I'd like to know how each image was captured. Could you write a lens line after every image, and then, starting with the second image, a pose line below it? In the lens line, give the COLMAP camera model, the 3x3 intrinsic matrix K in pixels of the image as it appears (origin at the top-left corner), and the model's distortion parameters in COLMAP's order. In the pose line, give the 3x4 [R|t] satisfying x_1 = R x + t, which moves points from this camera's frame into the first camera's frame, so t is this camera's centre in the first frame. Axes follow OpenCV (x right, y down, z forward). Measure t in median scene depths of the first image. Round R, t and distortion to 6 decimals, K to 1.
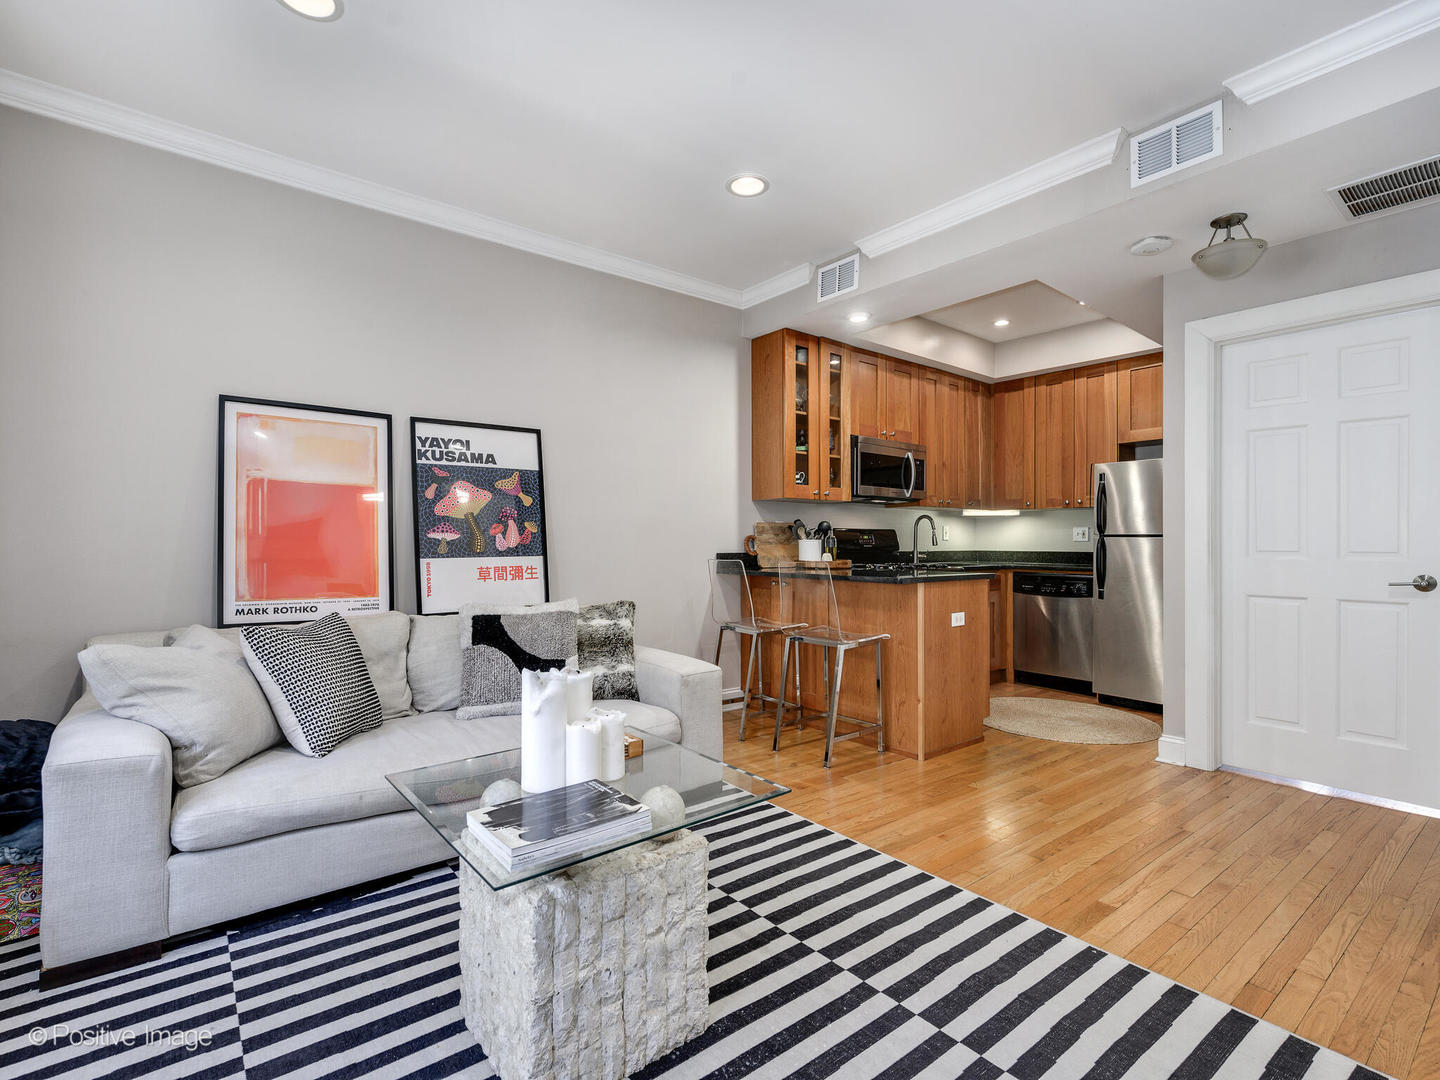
lens RADIAL K [[676.9, 0, 717.7], [0, 676.9, 550.1], [0, 0, 1]] dist [0.004530, 0.000219]
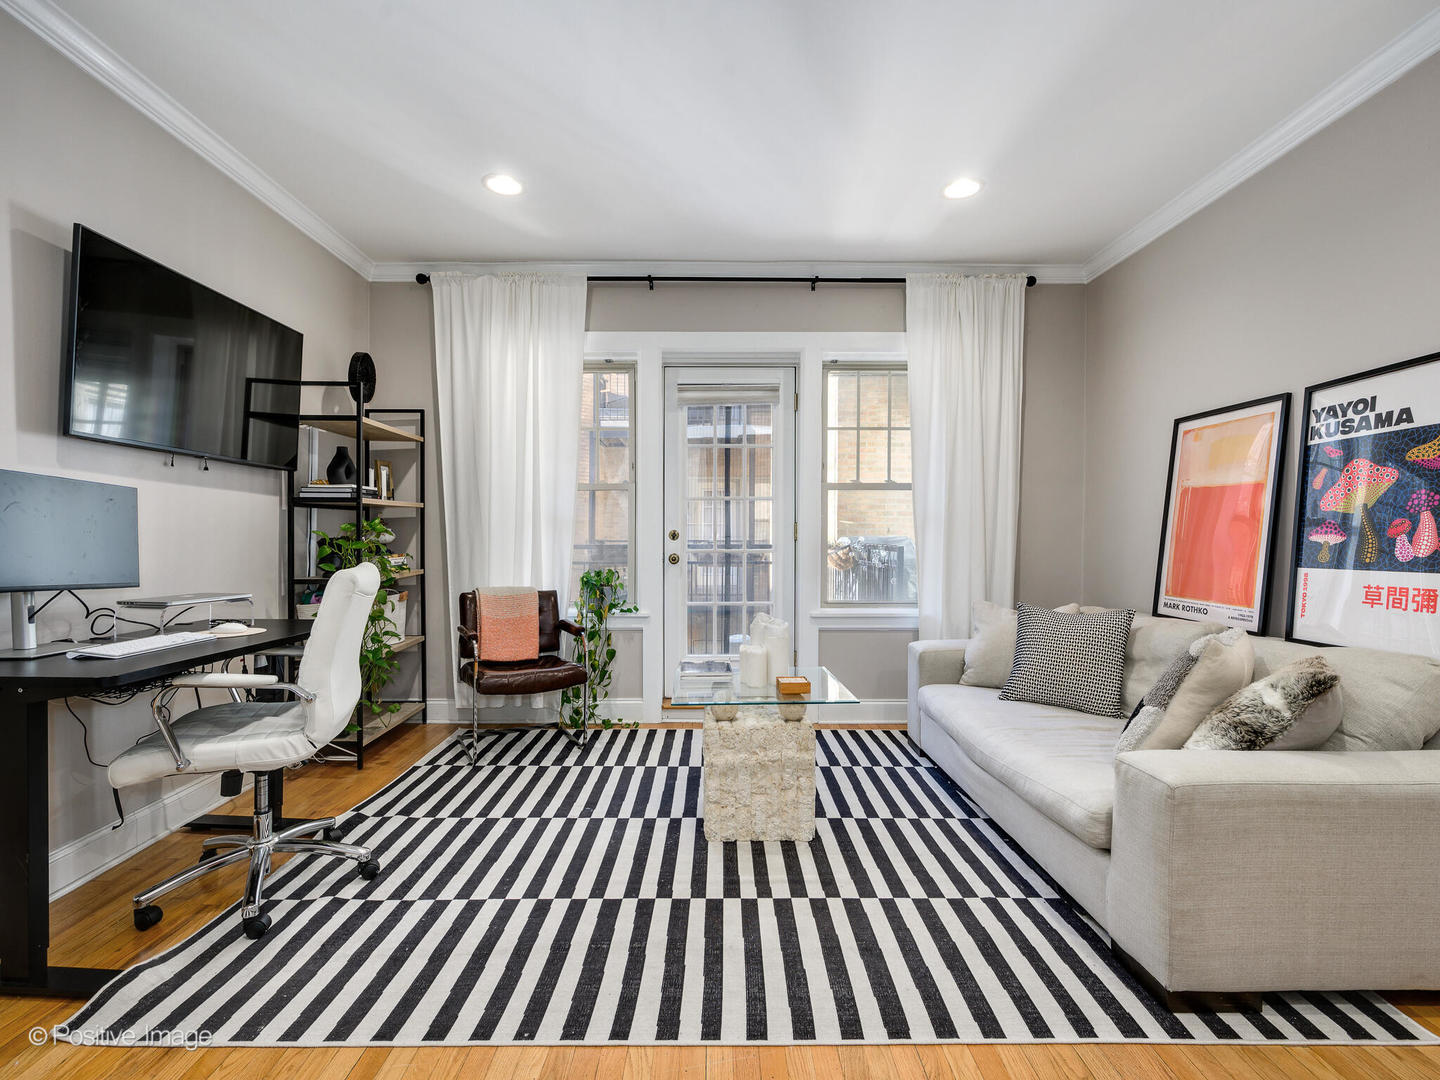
lens RADIAL K [[704.2, 0, 716.8], [0, 704.2, 533.5], [0, 0, 1]] dist [-0.003909, 0.000171]
pose [[-0.617122, -0.003366, -0.786860, 0.451667], [-0.009519, 0.999950, 0.003189, -0.016569], [0.786810, 0.009458, -0.617123, 0.707562]]
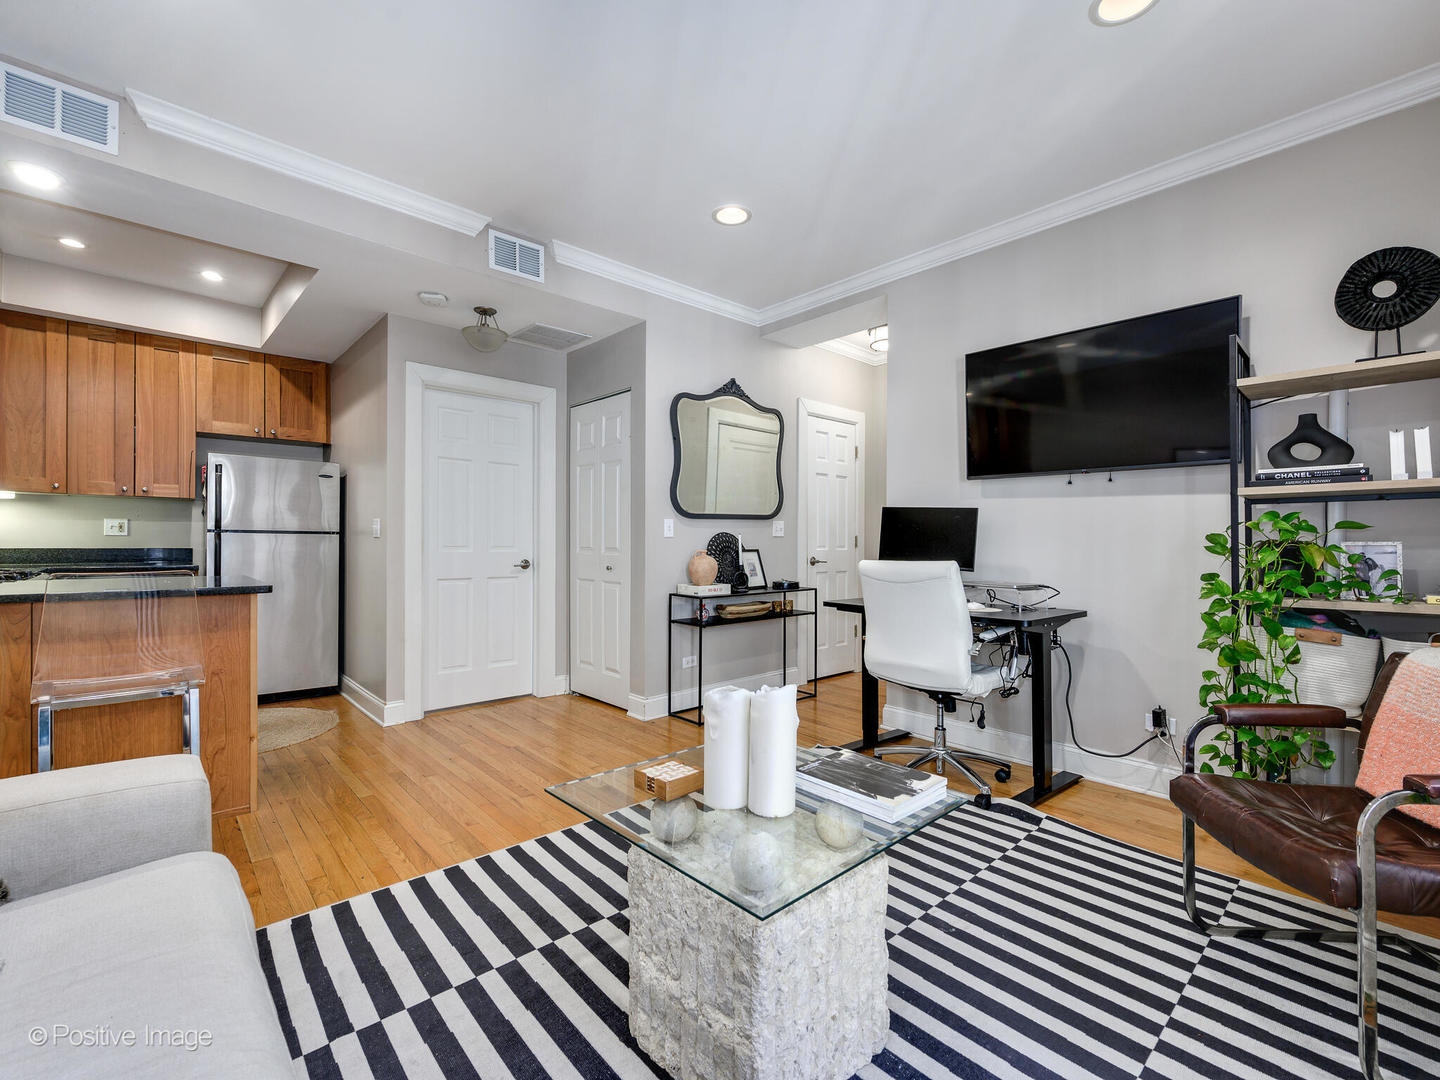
lens RADIAL K [[646.4, 0, 725.4], [0, 646.4, 536.2], [0, 0, 1]] dist [-0.002354, -0.000686]
pose [[-0.060339, 0.004024, 0.998170, -0.392656], [0.003190, 0.999988, -0.003839, -0.008764], [-0.998173, 0.002952, -0.060351, 0.382058]]
